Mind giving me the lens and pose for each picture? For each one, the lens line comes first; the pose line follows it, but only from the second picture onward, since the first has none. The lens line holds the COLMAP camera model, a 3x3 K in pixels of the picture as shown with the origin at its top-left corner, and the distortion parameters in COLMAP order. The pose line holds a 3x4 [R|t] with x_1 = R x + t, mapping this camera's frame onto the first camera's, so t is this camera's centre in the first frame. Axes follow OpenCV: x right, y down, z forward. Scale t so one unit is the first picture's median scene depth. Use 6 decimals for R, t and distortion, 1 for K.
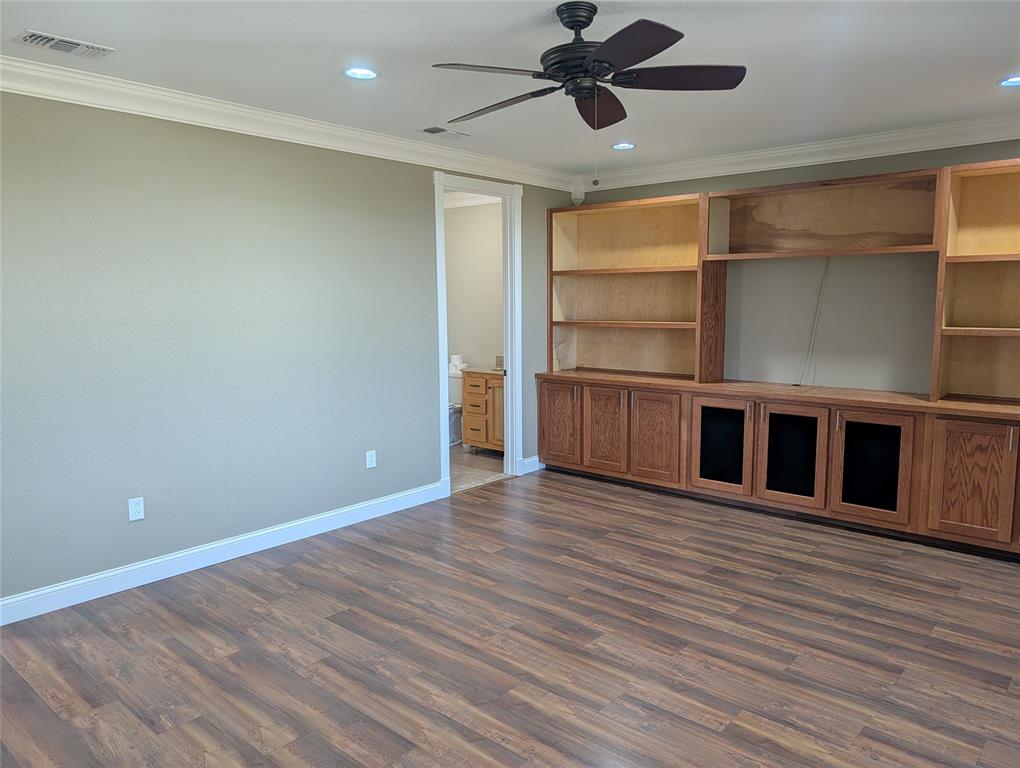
lens RADIAL K [[734.3, 0, 523.7], [0, 734.3, 383.9], [0, 0, 1]] dist [0.025419, -0.007706]
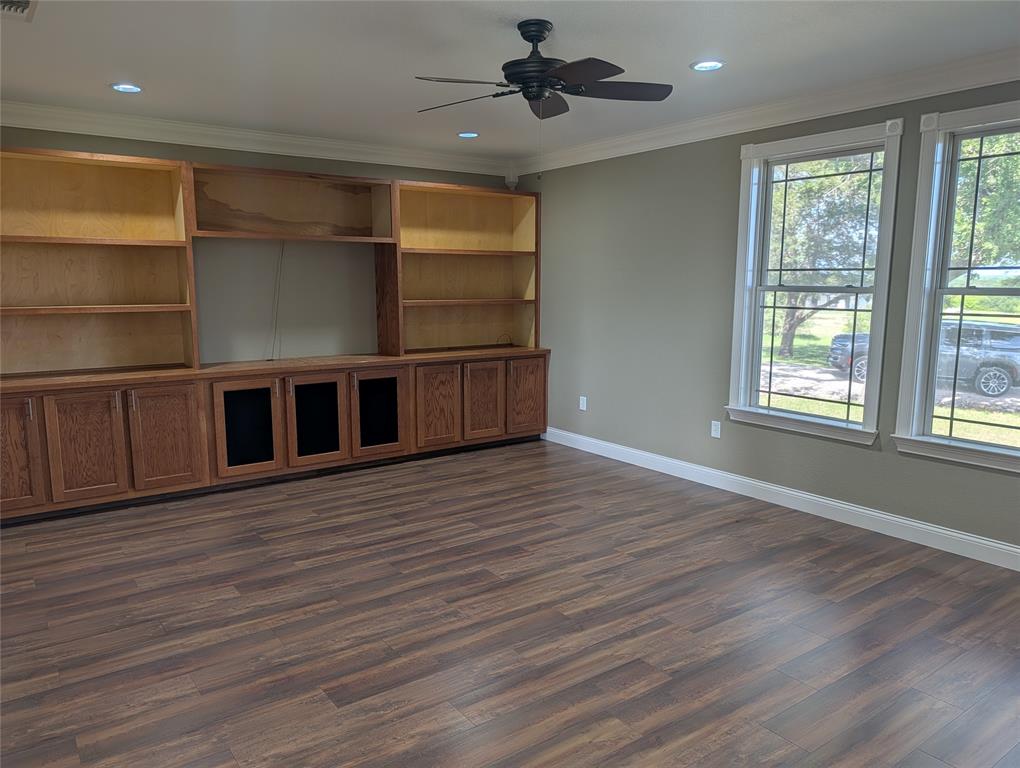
lens RADIAL K [[740.3, 0, 496.3], [0, 740.3, 395.5], [0, 0, 1]] dist [0.047744, -0.002973]
pose [[0.233661, -0.146358, 0.961240, -0.708554], [0.116601, 0.985690, 0.121737, -0.048682], [-0.965301, 0.083636, 0.247382, 0.499263]]
